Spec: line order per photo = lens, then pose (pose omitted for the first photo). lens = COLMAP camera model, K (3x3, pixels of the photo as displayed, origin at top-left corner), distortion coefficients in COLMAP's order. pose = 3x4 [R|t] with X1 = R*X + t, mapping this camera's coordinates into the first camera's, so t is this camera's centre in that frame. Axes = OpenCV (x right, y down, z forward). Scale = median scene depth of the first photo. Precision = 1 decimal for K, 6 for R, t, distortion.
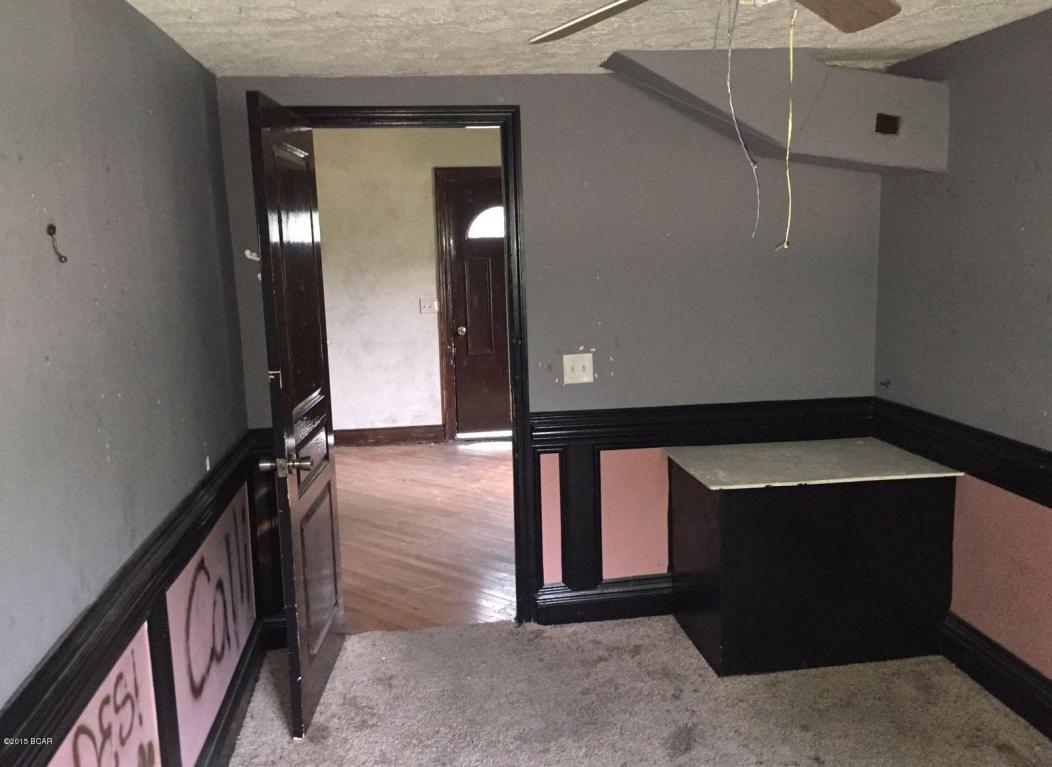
lens RADIAL K [[920.3, 0, 532.8], [0, 920.3, 380.0], [0, 0, 1]] dist [0.063901, -0.011191]
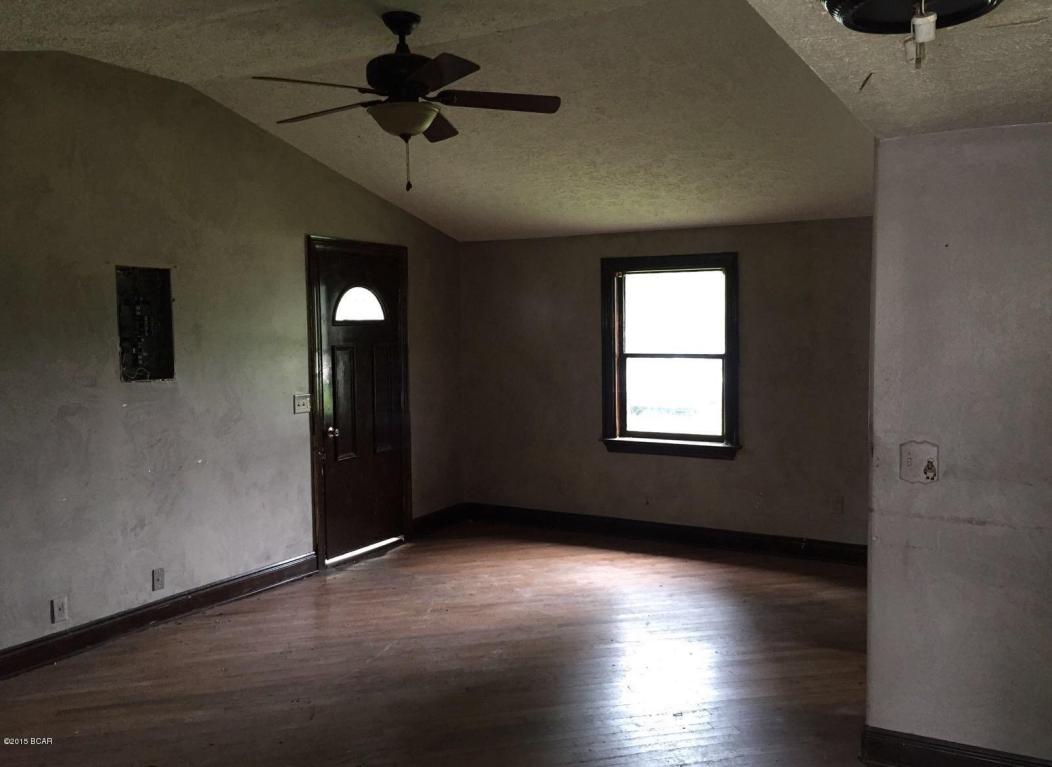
lens RADIAL K [[920.3, 0, 525.4], [0, 920.3, 384.0], [0, 0, 1]] dist [0.063901, -0.011191]
pose [[0.599188, -0.028825, 0.800089, -0.632282], [0.115573, 0.991998, -0.050813, -0.034062], [-0.792223, 0.122915, 0.597725, 0.362811]]
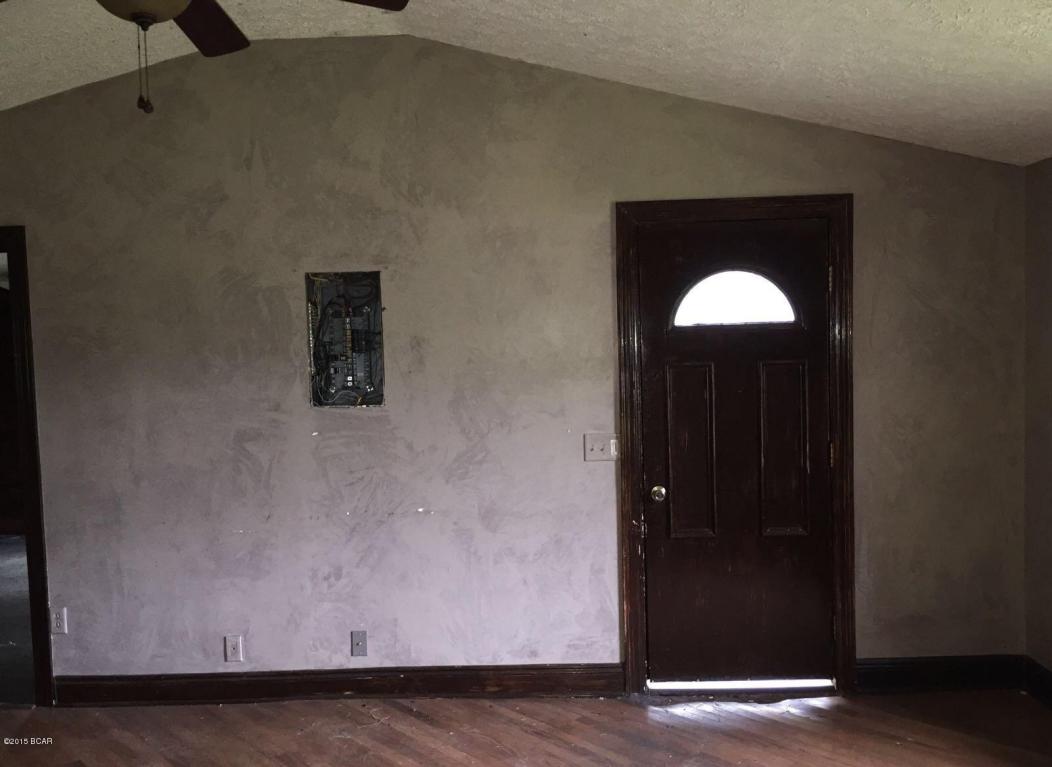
lens RADIAL K [[920.3, 0, 525.1], [0, 920.3, 391.8], [0, 0, 1]] dist [0.063901, -0.011191]
pose [[0.990324, 0.009303, -0.138459, -0.080522], [-0.022164, 0.995546, -0.091632, -0.061512], [0.136990, 0.093814, 0.986120, 0.439580]]
